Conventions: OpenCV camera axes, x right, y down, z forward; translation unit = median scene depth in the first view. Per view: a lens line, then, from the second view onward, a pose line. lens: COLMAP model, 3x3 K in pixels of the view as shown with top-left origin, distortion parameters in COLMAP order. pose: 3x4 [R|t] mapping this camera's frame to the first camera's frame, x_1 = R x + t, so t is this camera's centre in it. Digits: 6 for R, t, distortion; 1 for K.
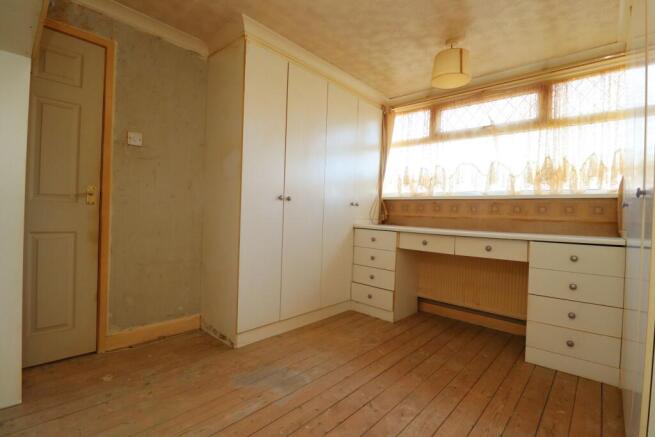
lens RADIAL K [[305.0, 0, 329.5], [0, 305.0, 214.4], [0, 0, 1]] dist [-0.005055, -0.000824]
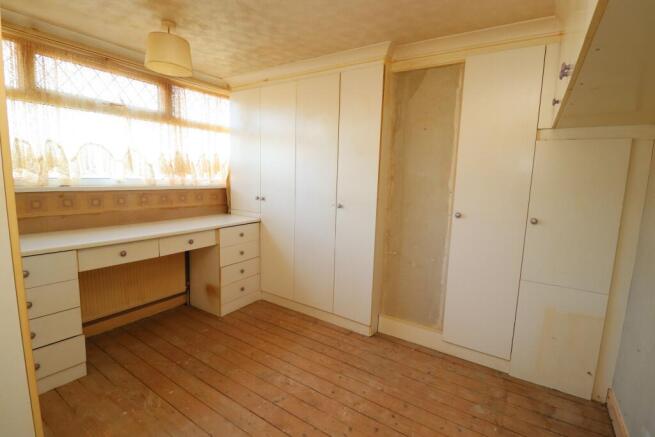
lens RADIAL K [[305.0, 0, 331.2], [0, 305.0, 221.4], [0, 0, 1]] dist [-0.005055, -0.000824]
pose [[-0.147015, -0.174034, 0.973704, -0.546129], [-0.023254, 0.984736, 0.172495, -0.142650], [-0.988861, 0.002717, -0.148818, 0.601439]]
